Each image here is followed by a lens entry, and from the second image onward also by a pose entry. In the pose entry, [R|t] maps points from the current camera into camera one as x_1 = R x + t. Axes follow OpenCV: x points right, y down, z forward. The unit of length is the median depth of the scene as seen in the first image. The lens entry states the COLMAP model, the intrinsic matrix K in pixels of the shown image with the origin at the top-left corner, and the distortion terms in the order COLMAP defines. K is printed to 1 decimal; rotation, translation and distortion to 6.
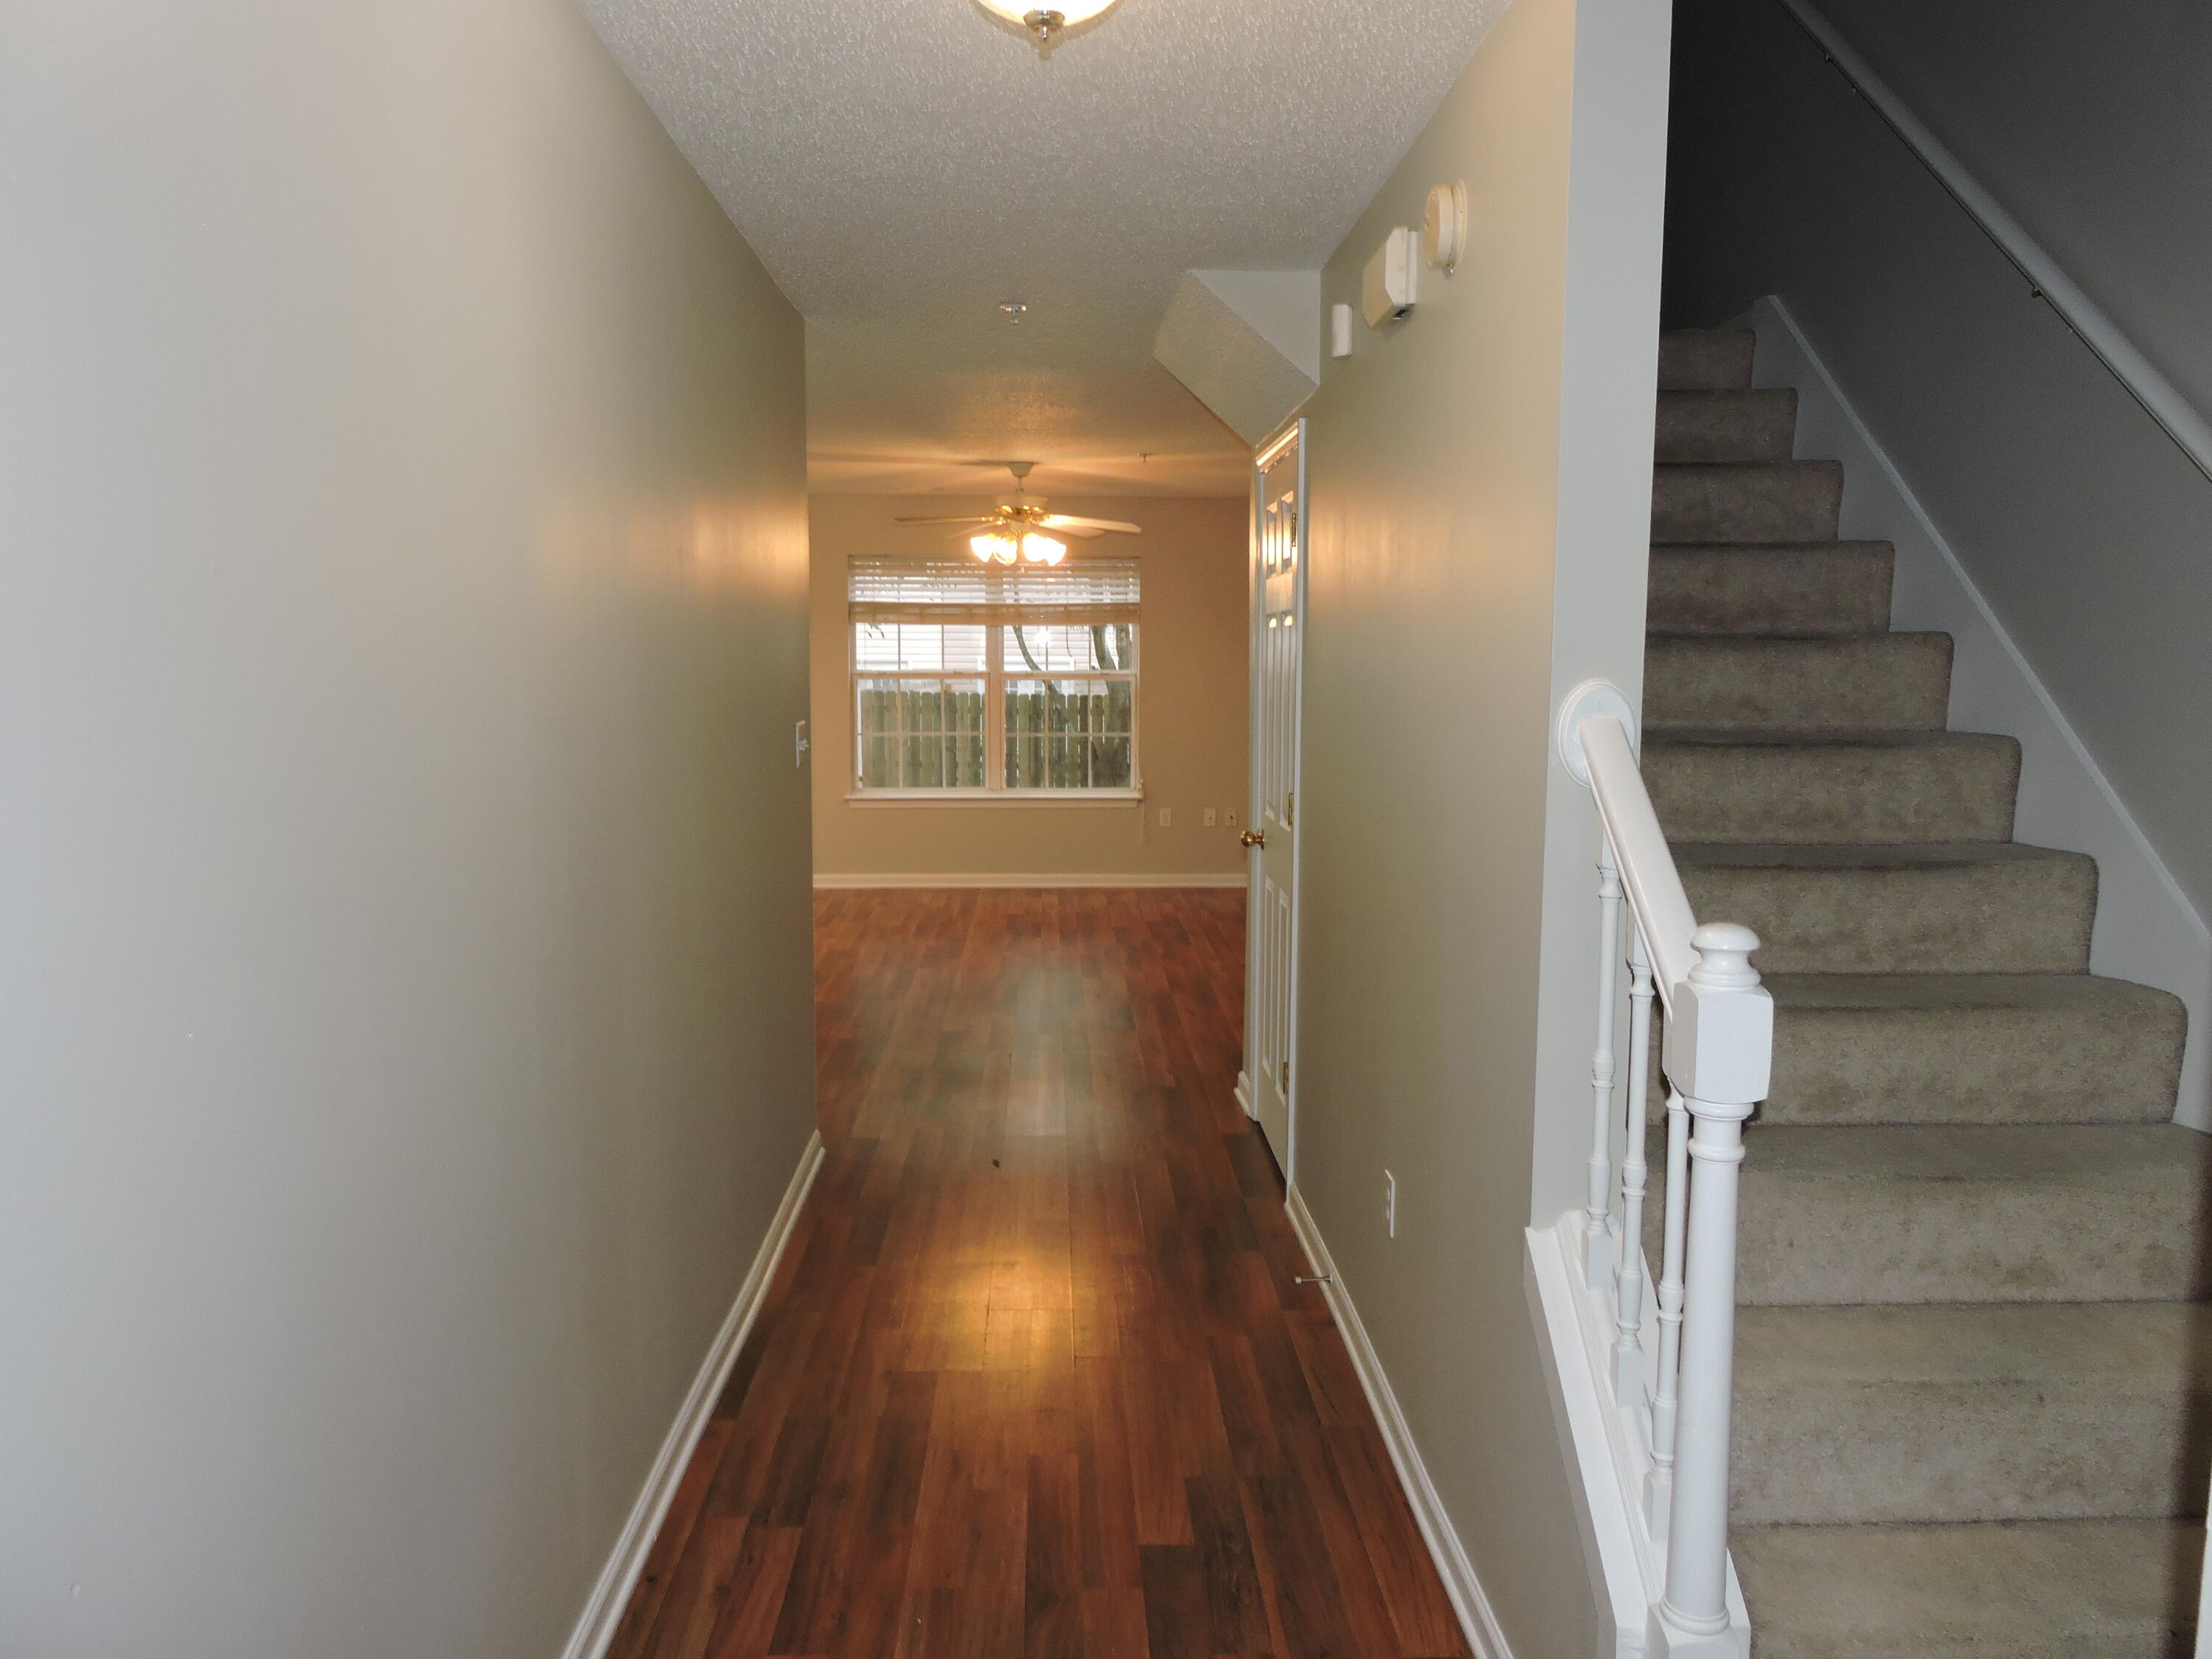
lens RADIAL K [[1589.6, 0, 1106.0], [0, 1589.6, 829.5], [0, 0, 1]] dist [-0.000501, -0.005283]
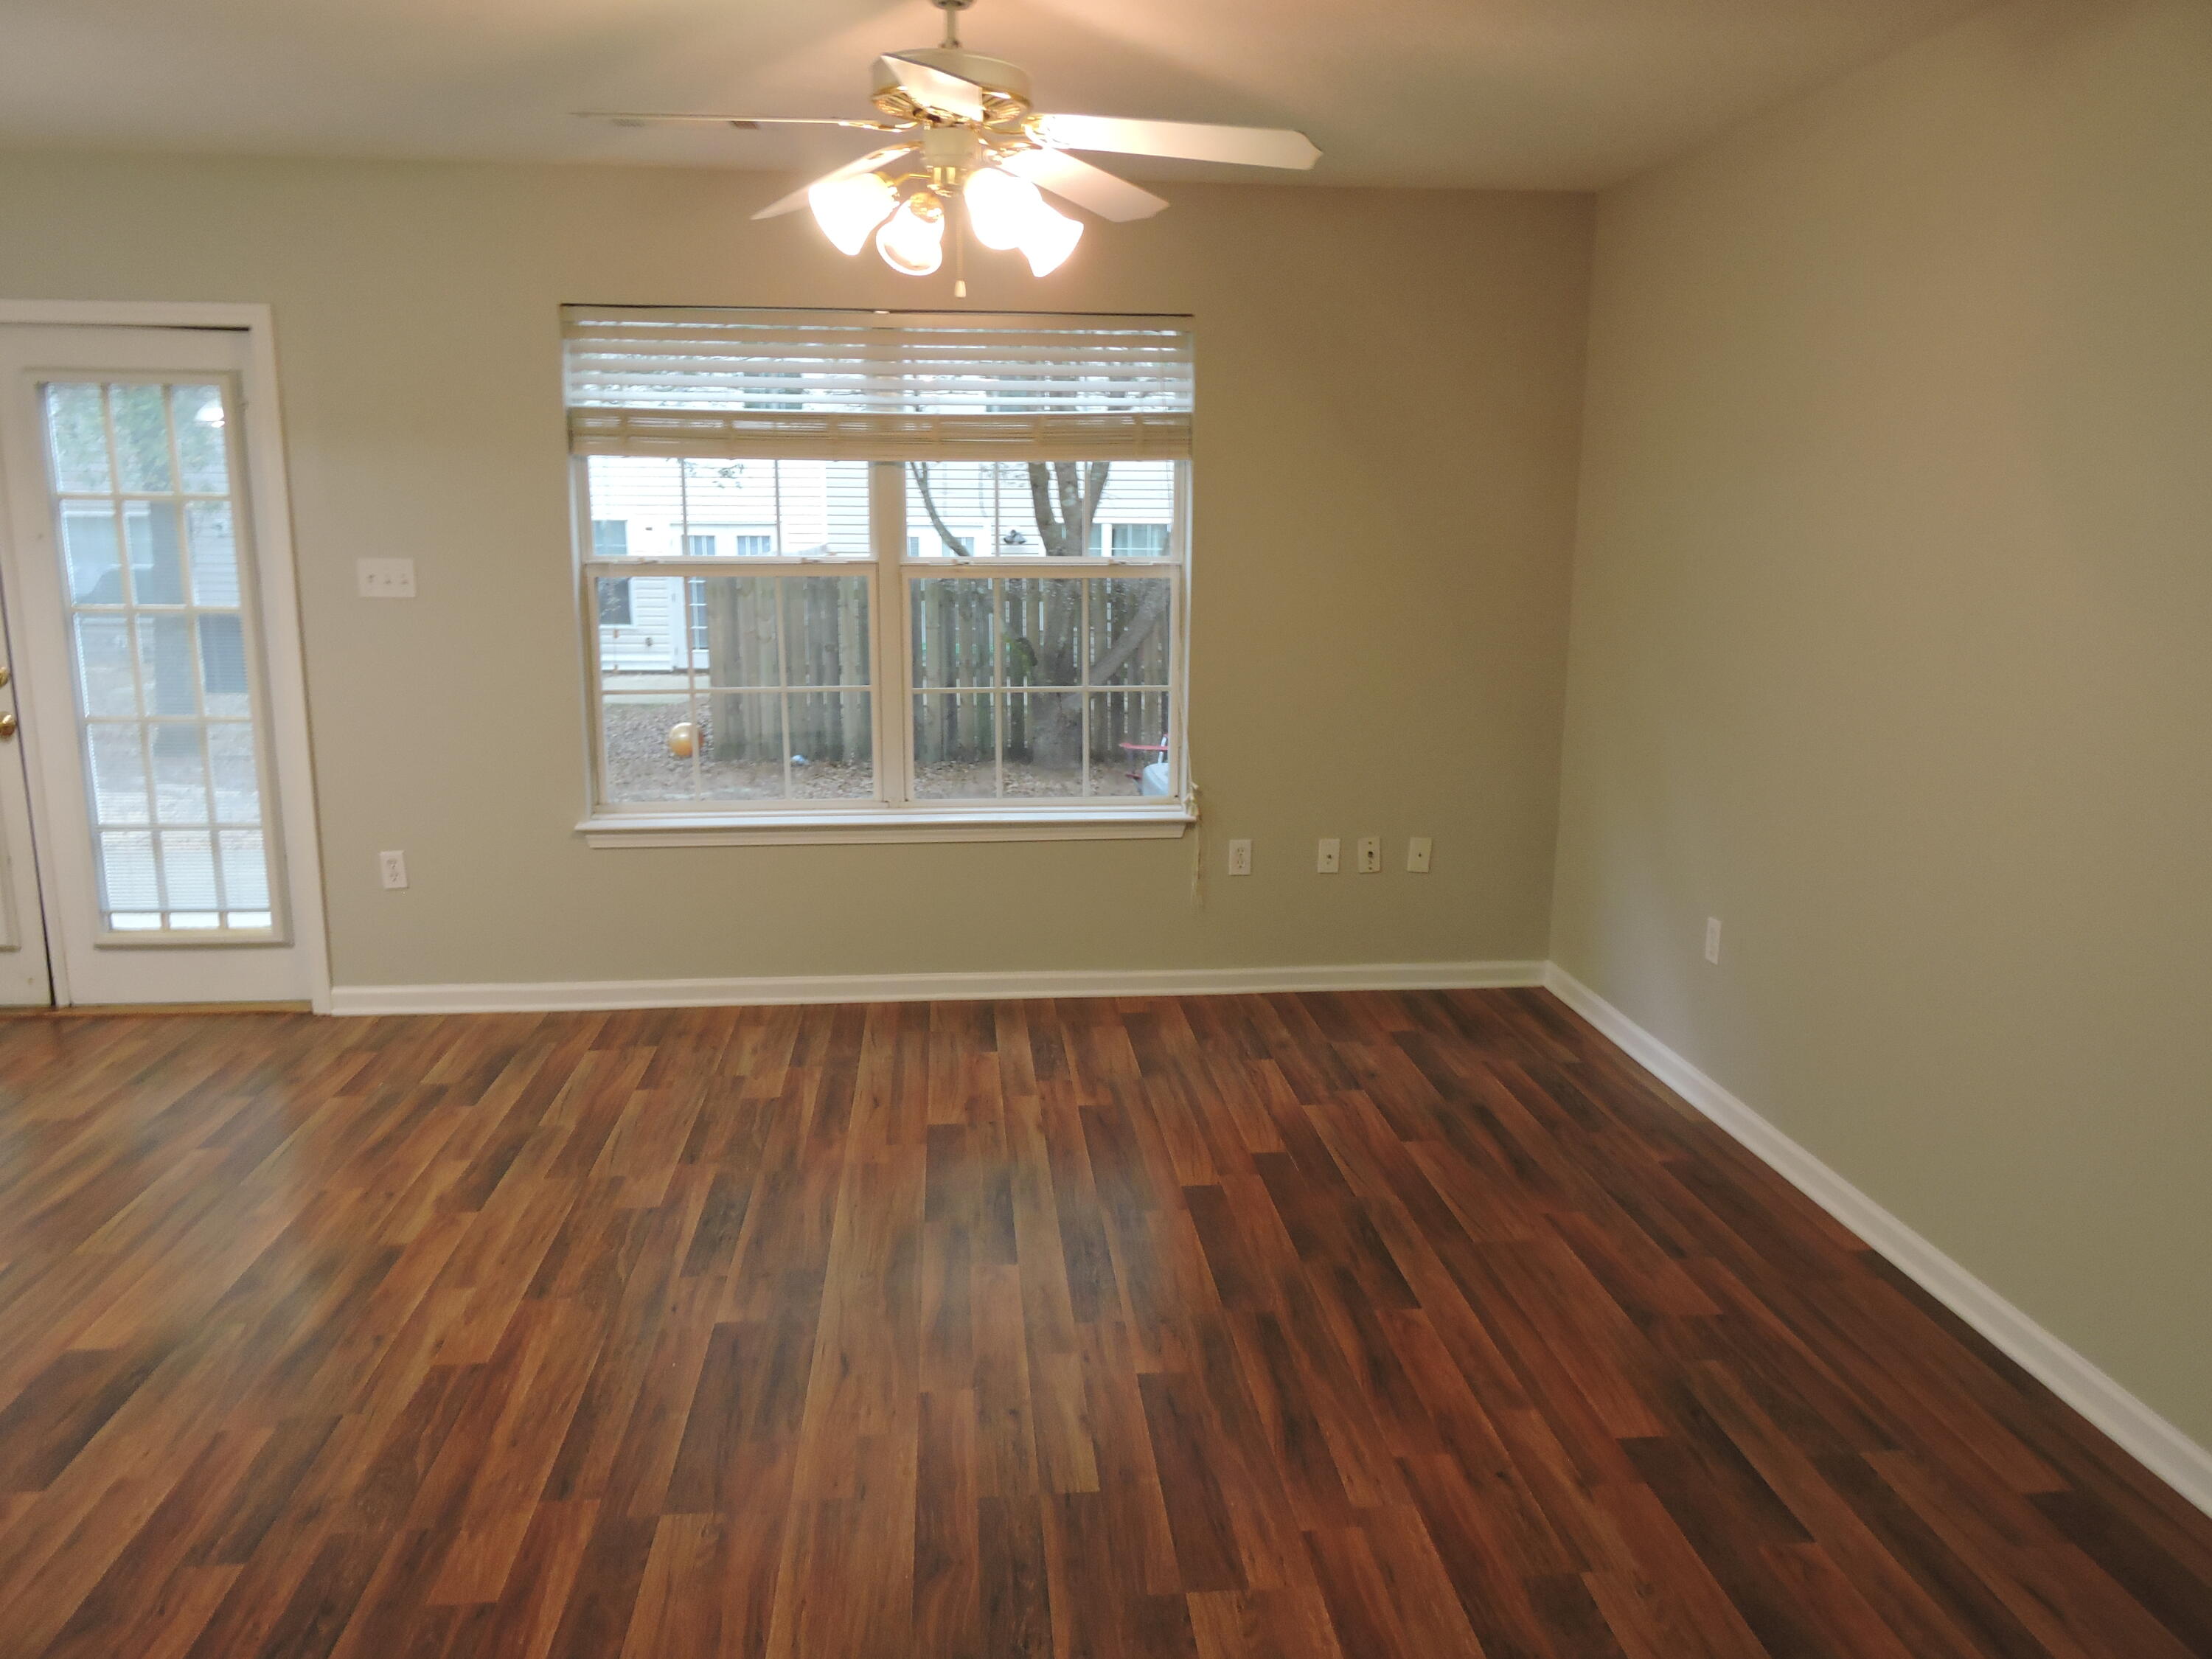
lens RADIAL K [[1589.6, 0, 1106.0], [0, 1589.6, 829.5], [0, 0, 1]] dist [-0.000501, -0.005283]
pose [[0.998101, -0.011624, 0.060488, -0.034436], [0.006360, 0.996231, 0.086511, -0.059518], [-0.061266, -0.085962, 0.994413, 0.513319]]
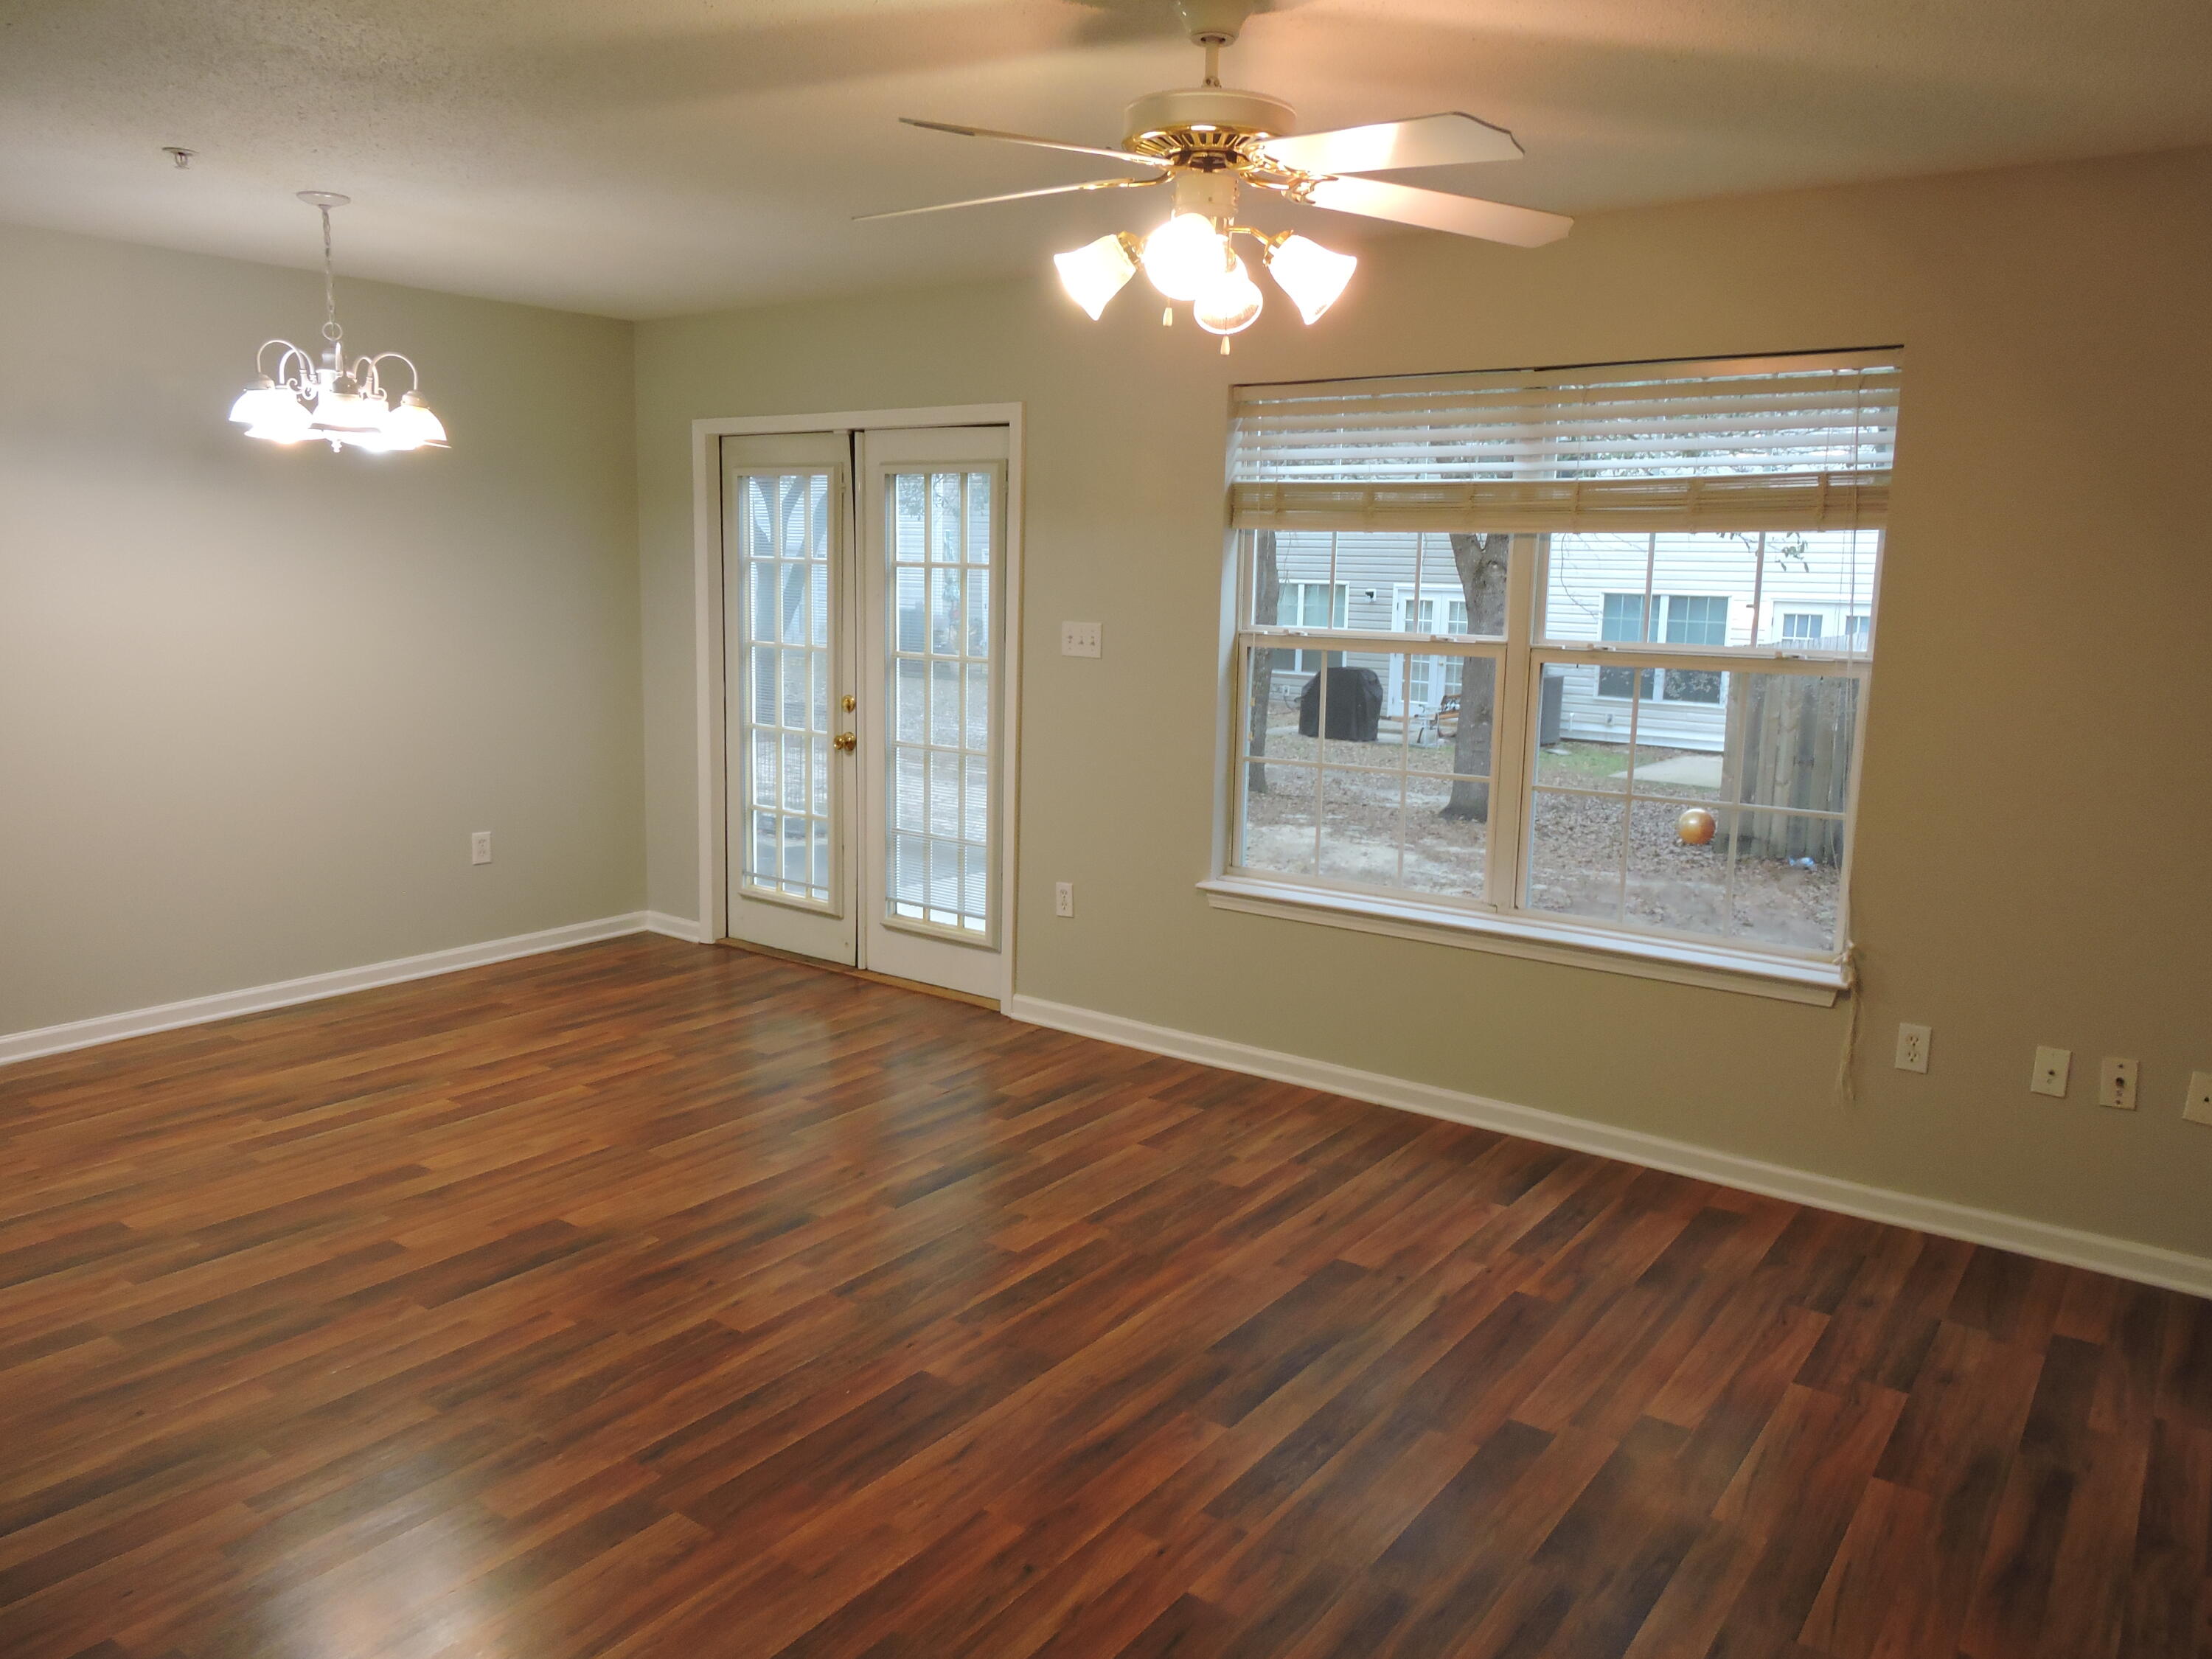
lens RADIAL K [[1589.6, 0, 1106.0], [0, 1589.6, 829.5], [0, 0, 1]] dist [-0.000501, -0.005283]
pose [[0.784311, 0.111100, -0.610338, 0.111879], [-0.085818, 0.993805, 0.070622, -0.069348], [0.614403, -0.003012, 0.788987, 0.588894]]
